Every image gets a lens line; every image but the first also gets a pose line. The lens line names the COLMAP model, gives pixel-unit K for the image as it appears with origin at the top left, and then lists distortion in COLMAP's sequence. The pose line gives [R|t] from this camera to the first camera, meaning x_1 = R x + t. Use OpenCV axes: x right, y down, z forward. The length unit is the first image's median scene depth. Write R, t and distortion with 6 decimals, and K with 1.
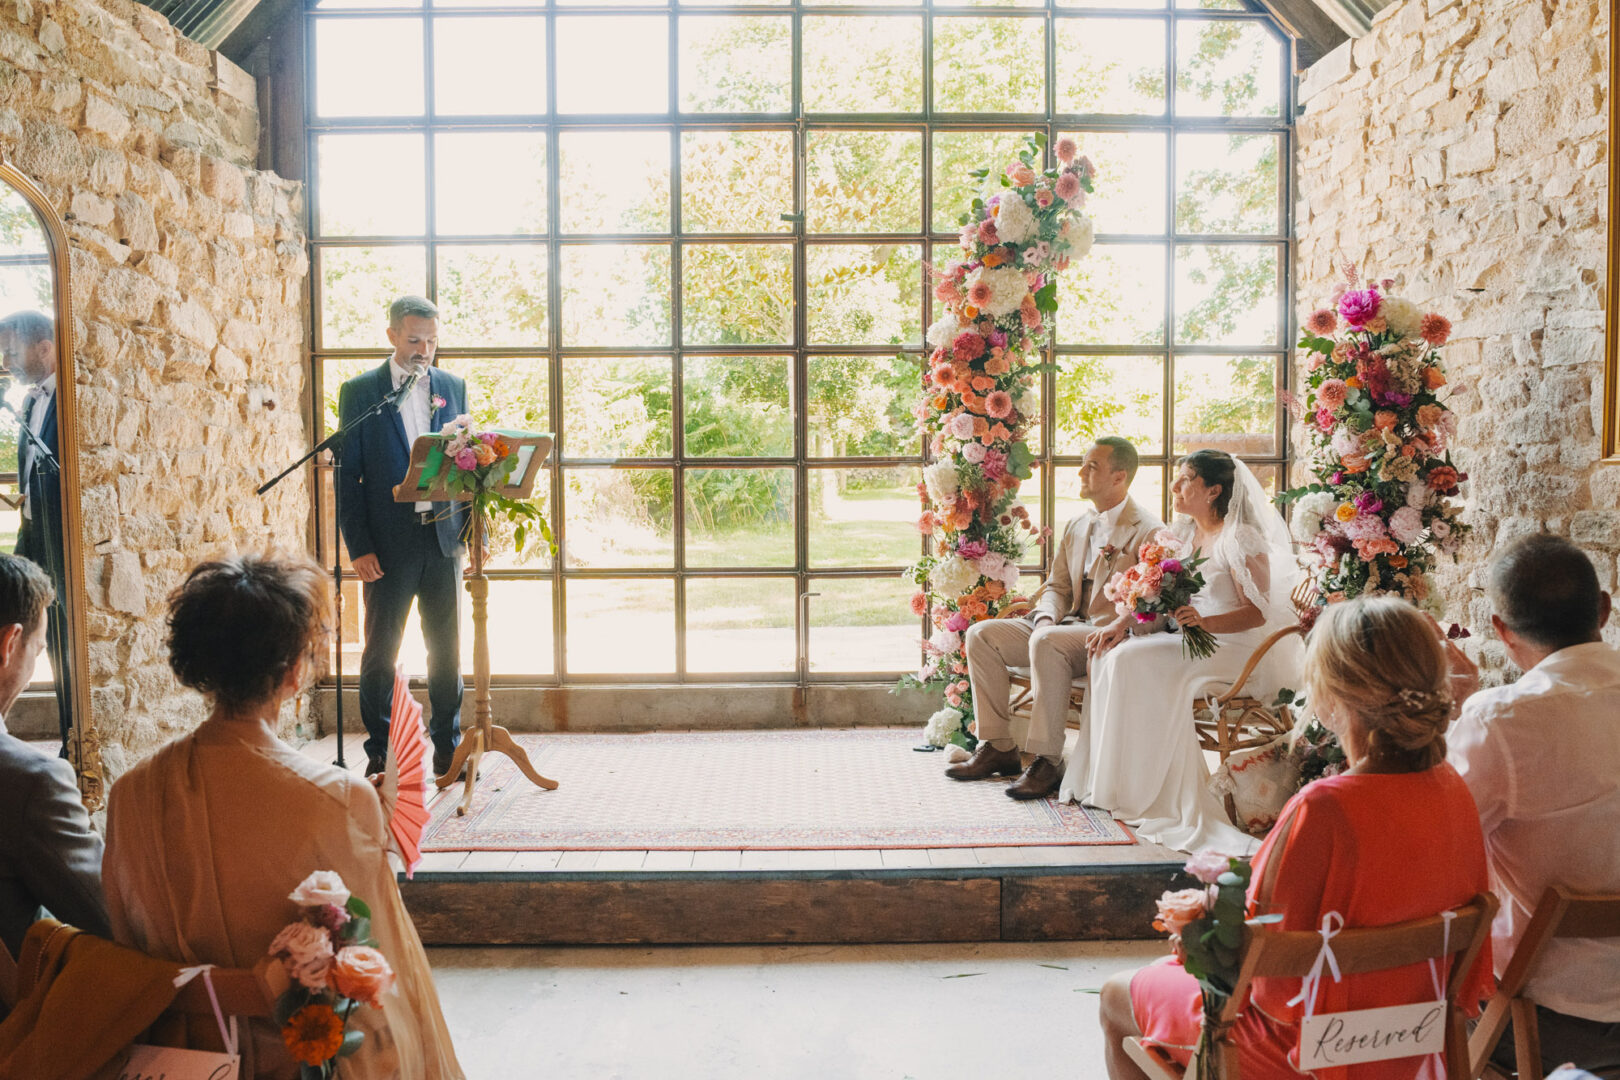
lens RADIAL K [[1354.5, 0, 810.0], [0, 1354.5, 540.0], [0, 0, 1]] dist [-0.068851, -0.005439]
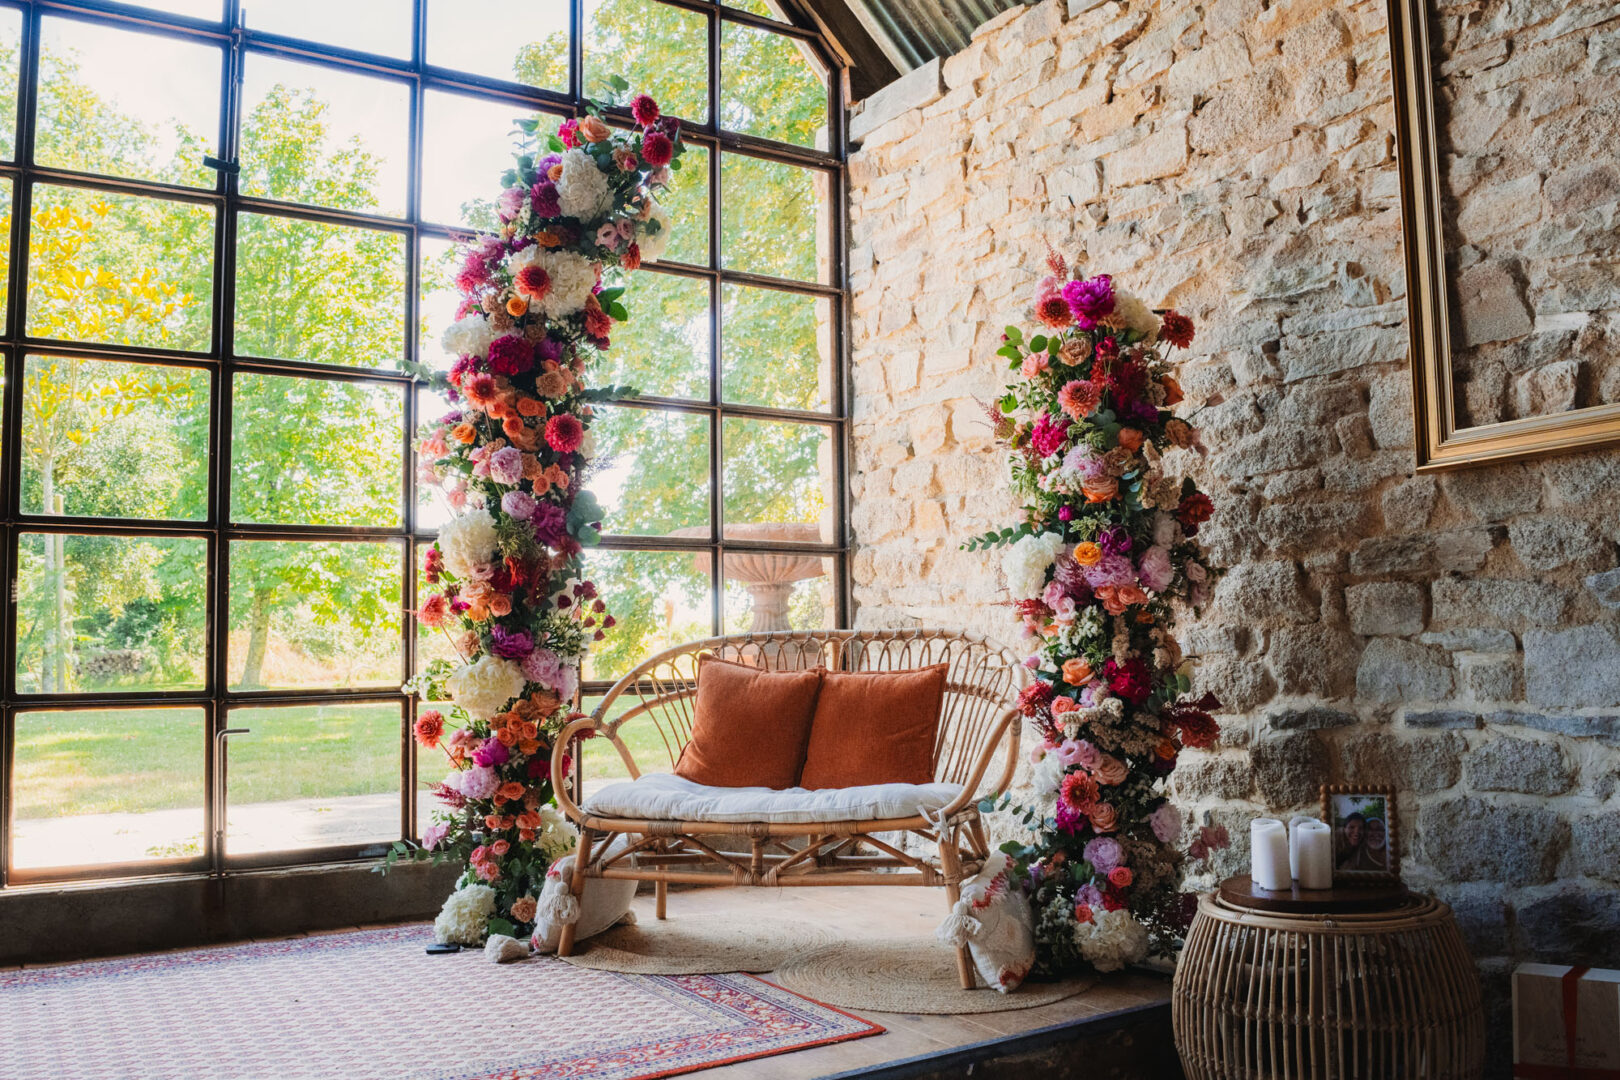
lens RADIAL K [[1377.1, 0, 864.9], [0, 1377.1, 552.7], [0, 0, 1]] dist [-0.060888, -0.002372]
pose [[0.837511, 0.029843, 0.545605, -0.132666], [0.047753, 0.990690, -0.127489, 0.067869], [-0.544330, 0.132828, 0.828289, 0.369242]]
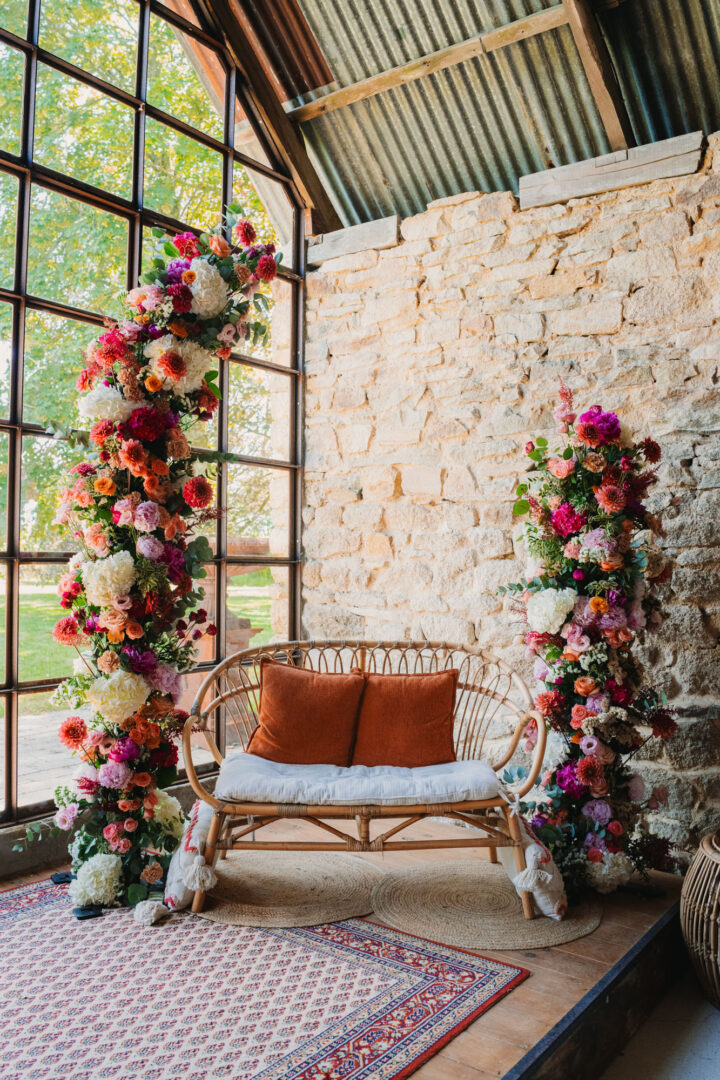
lens RADIAL K [[875.5, 0, 360.0], [0, 875.5, 540.0], [0, 0, 1]] dist [-0.064494, -0.002770]
pose [[0.606677, 0.031567, 0.794321, -0.273443], [0.040321, 0.996703, -0.070406, -0.029075], [-0.793925, 0.074741, 0.603404, 0.649936]]
